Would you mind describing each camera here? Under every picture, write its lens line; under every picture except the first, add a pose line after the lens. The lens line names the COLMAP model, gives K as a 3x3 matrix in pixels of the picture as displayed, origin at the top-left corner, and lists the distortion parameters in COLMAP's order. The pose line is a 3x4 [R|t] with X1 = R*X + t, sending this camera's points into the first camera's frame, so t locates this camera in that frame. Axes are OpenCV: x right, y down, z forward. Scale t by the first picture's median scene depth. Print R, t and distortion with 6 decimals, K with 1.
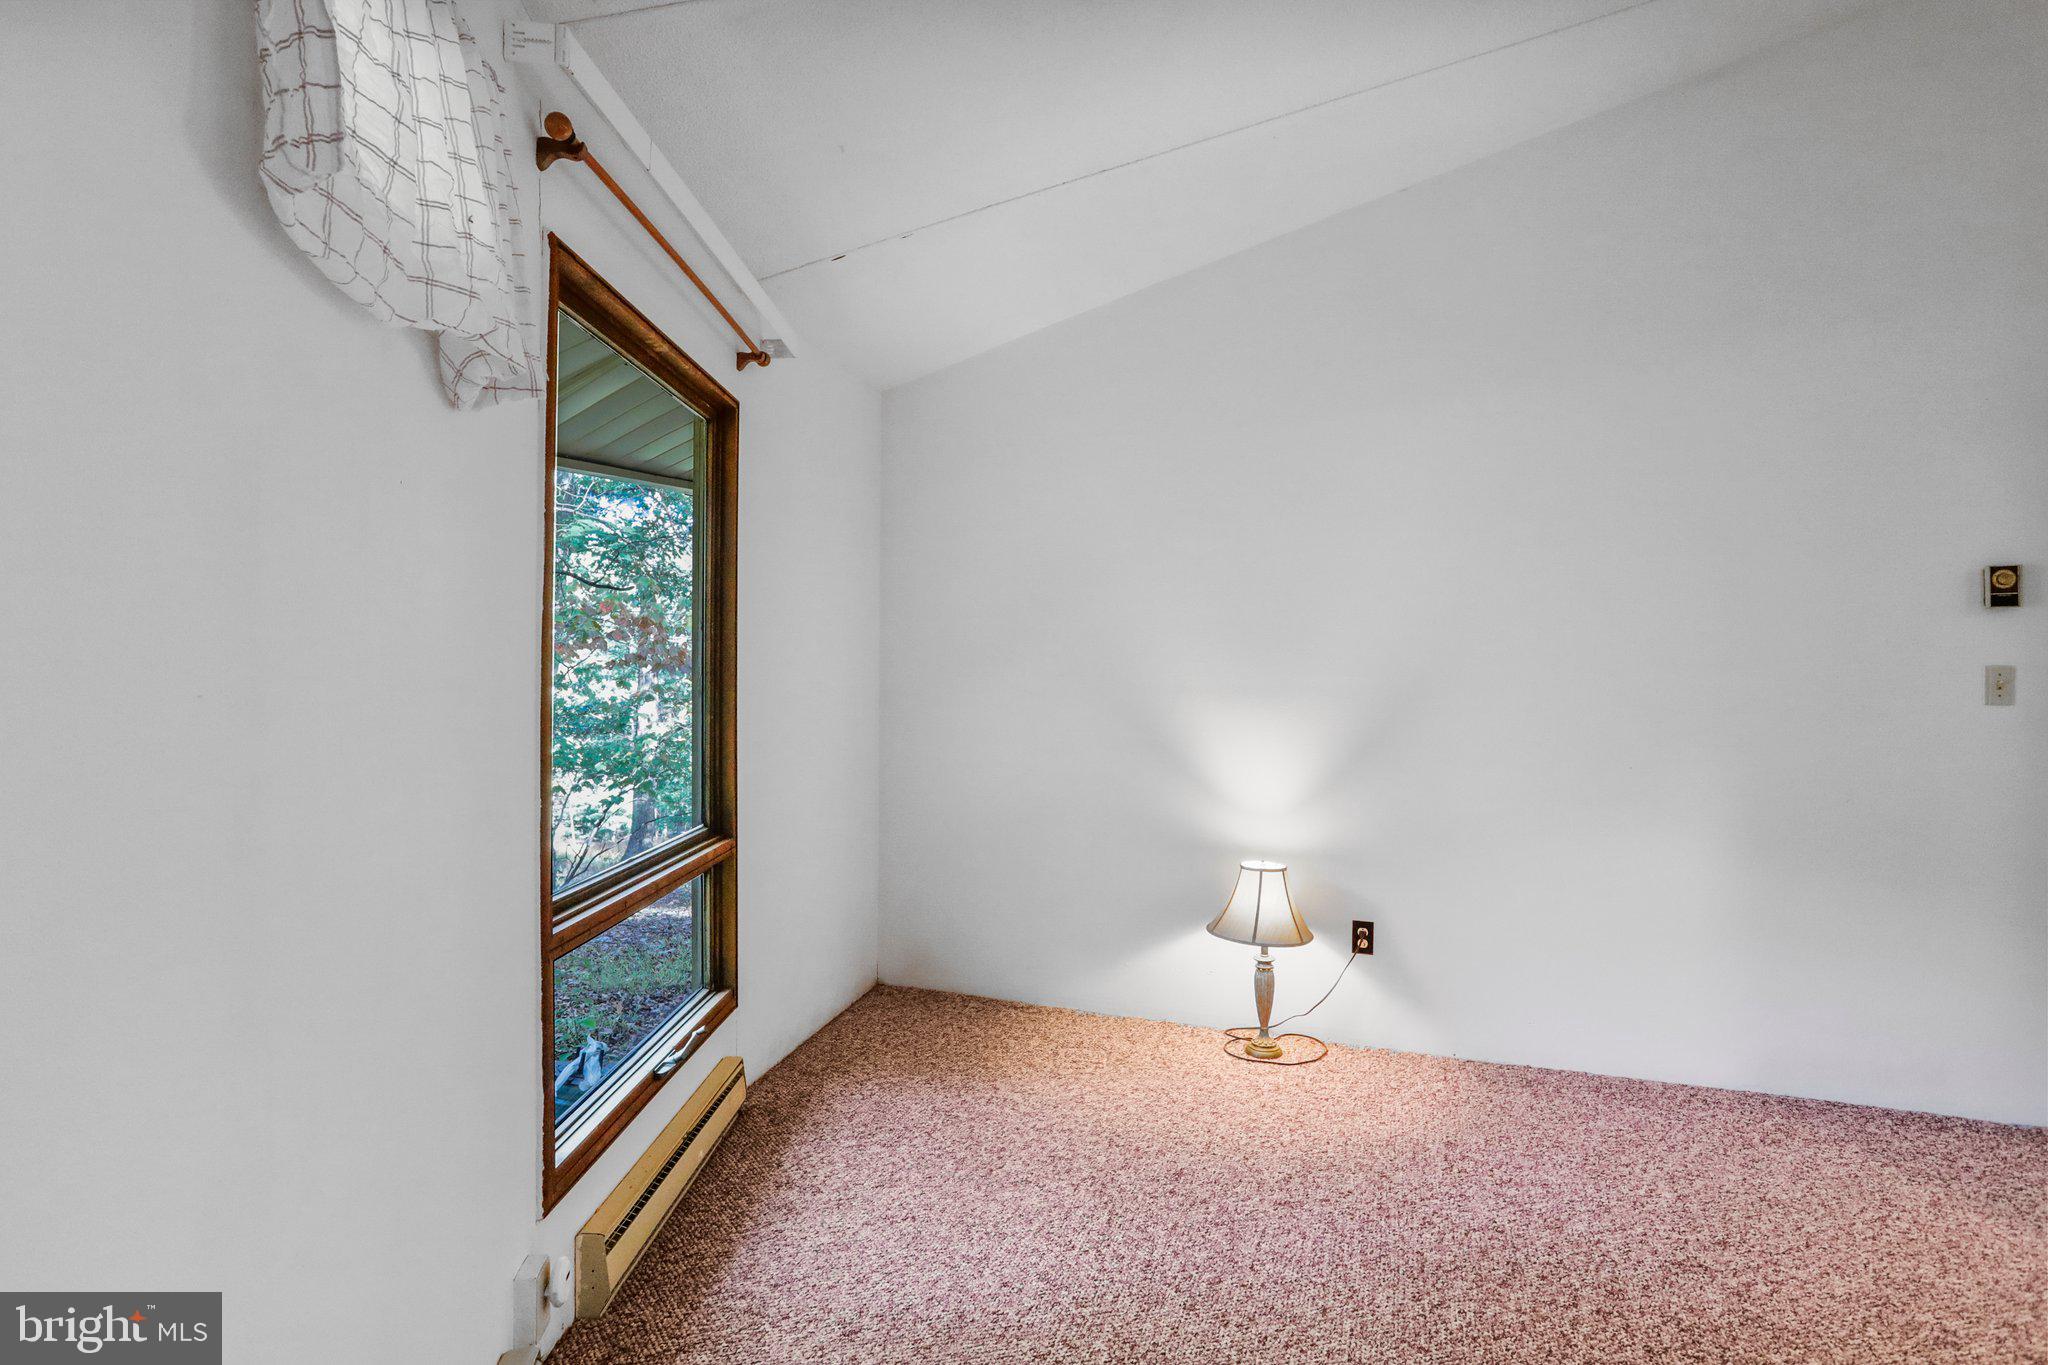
lens RADIAL K [[1000.2, 0, 1024.0], [0, 1000.2, 682.5], [0, 0, 1]] dist [-0.076328, 0.051081]
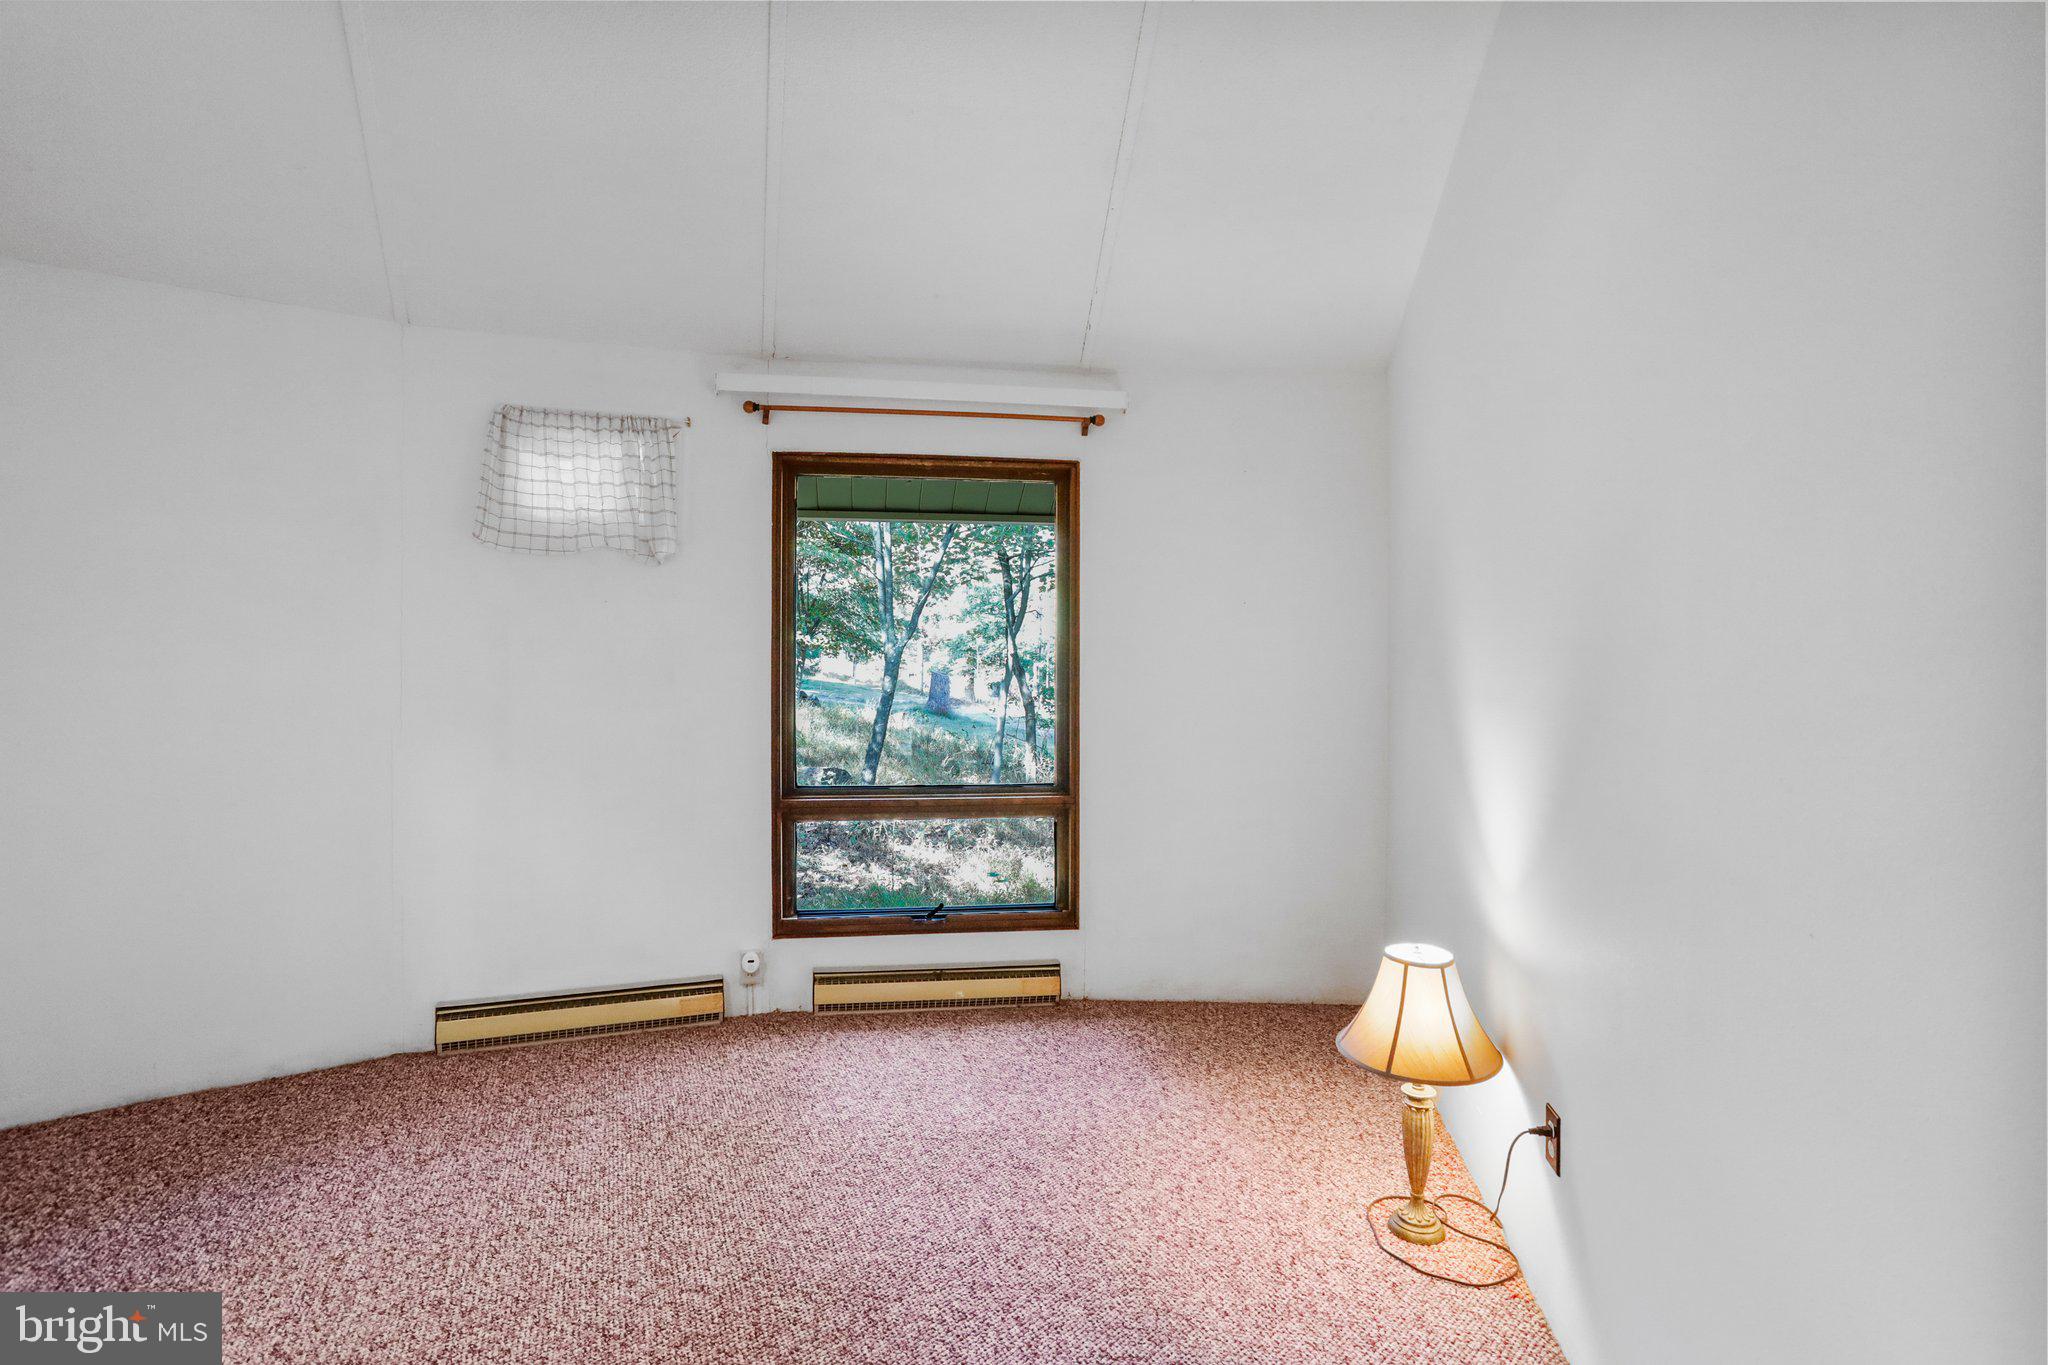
lens RADIAL K [[1000.2, 0, 1024.0], [0, 1000.2, 682.5], [0, 0, 1]] dist [-0.076328, 0.051081]
pose [[0.175731, 0.019449, -0.984246, 1.020004], [-0.016754, 0.999719, 0.016763, -0.016691], [0.984296, 0.013544, 0.176007, 0.720812]]
